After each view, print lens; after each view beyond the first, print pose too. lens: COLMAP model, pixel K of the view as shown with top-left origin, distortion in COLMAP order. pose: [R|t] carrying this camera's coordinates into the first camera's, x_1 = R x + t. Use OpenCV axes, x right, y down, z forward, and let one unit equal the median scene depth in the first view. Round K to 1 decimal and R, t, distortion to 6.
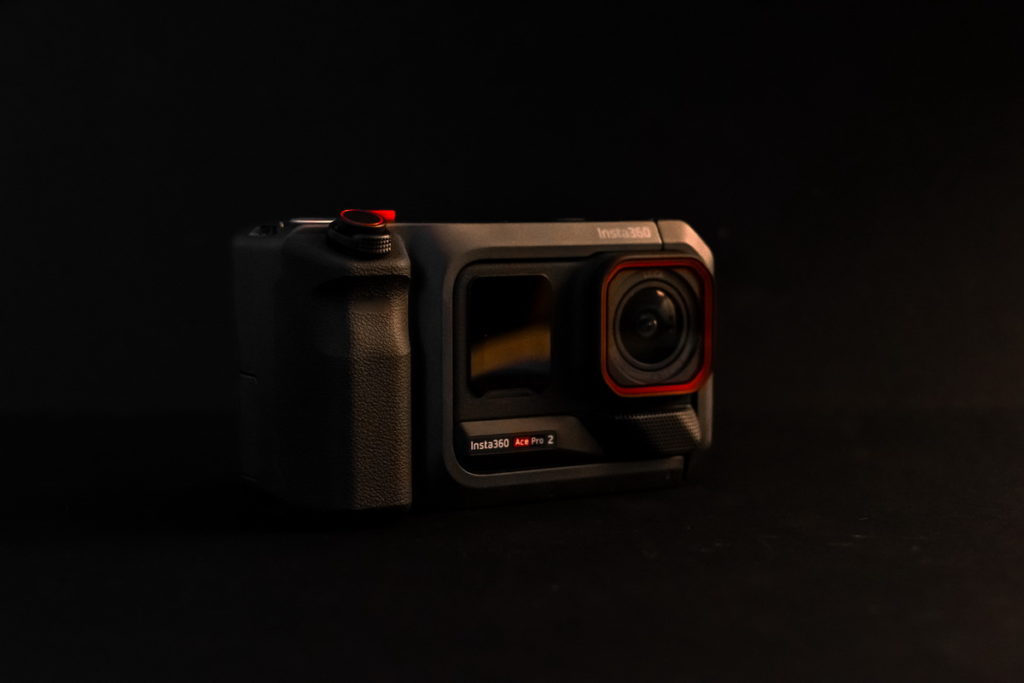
lens RADIAL K [[2022.0, 0, 512.8], [0, 2022.0, 341.8], [0, 0, 1]] dist [0.025277, 0.000000]
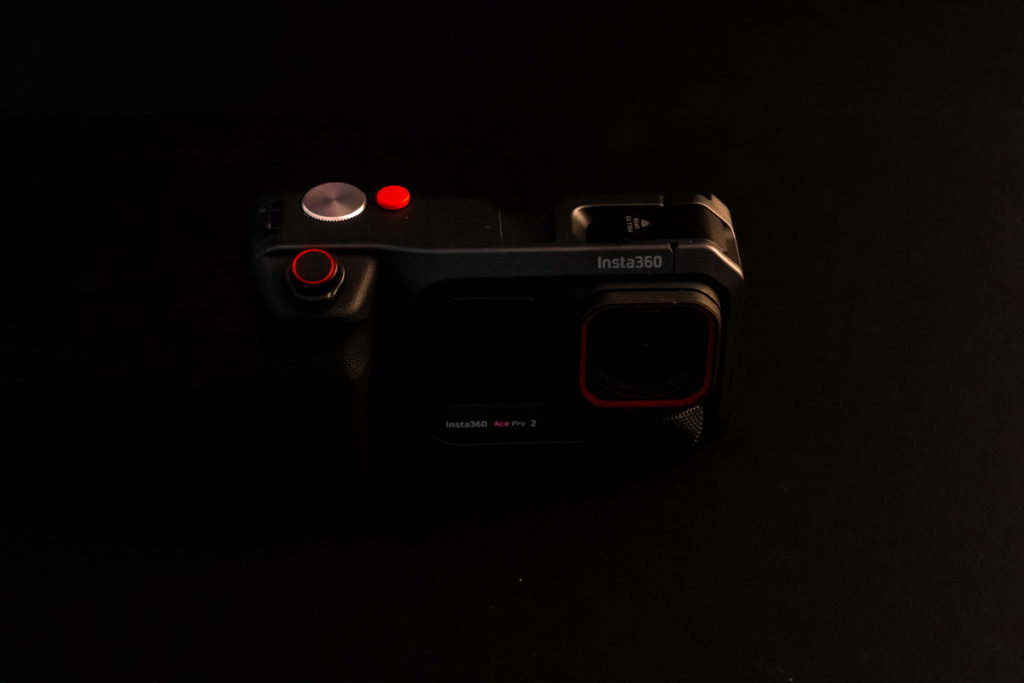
lens RADIAL K [[2022.0, 0, 511.1], [0, 2022.0, 341.2], [0, 0, 1]] dist [0.025277, 0.000000]
pose [[0.871260, 0.315236, -0.376208, 0.393289], [-0.049384, 0.818897, 0.571812, -0.591422], [0.488331, -0.479618, 0.729040, 0.244677]]
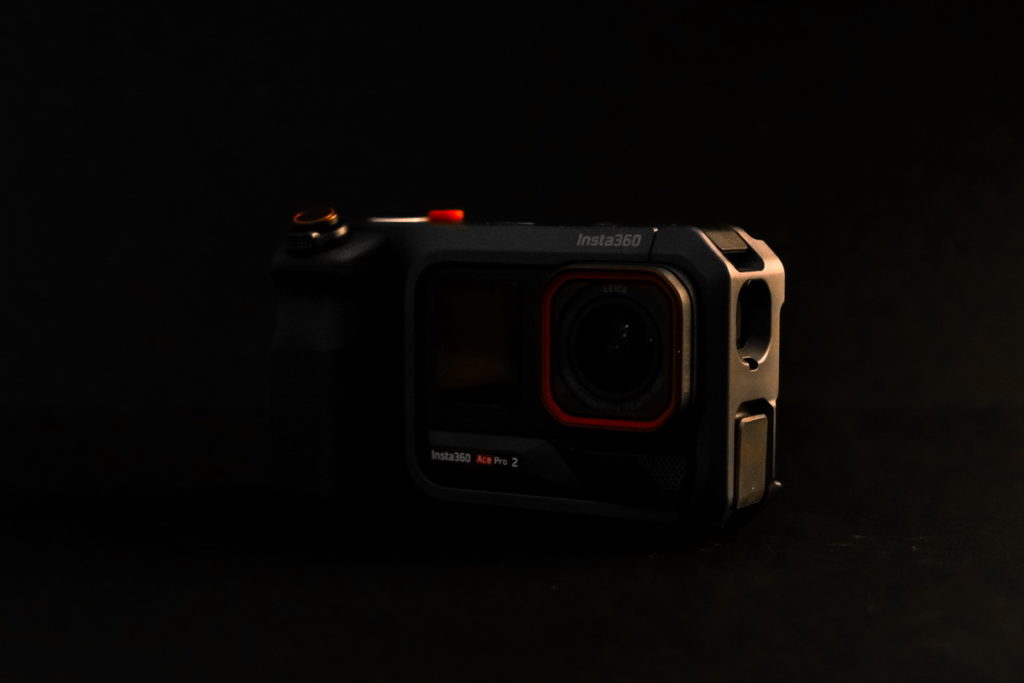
lens RADIAL K [[2022.0, 0, 512.2], [0, 2022.0, 341.8], [0, 0, 1]] dist [0.025277, 0.000000]
pose [[0.440551, 0.068018, -0.895147, 0.838053], [-0.078518, 0.996224, 0.037055, -0.040139], [0.894287, 0.053960, 0.444228, 0.588784]]
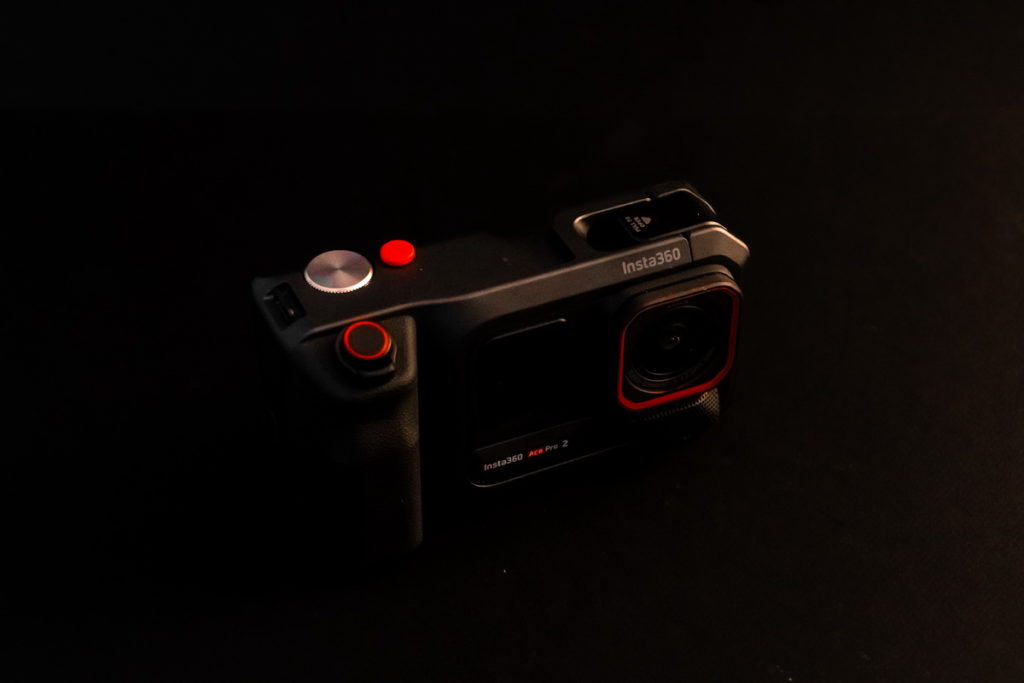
lens RADIAL K [[2022.0, 0, 510.5], [0, 2022.0, 342.0], [0, 0, 1]] dist [0.025277, 0.000000]
pose [[0.992470, 0.084183, -0.088972, 0.079330], [-0.019079, 0.823769, 0.566604, -0.587044], [0.120990, -0.560640, 0.819173, 0.170562]]
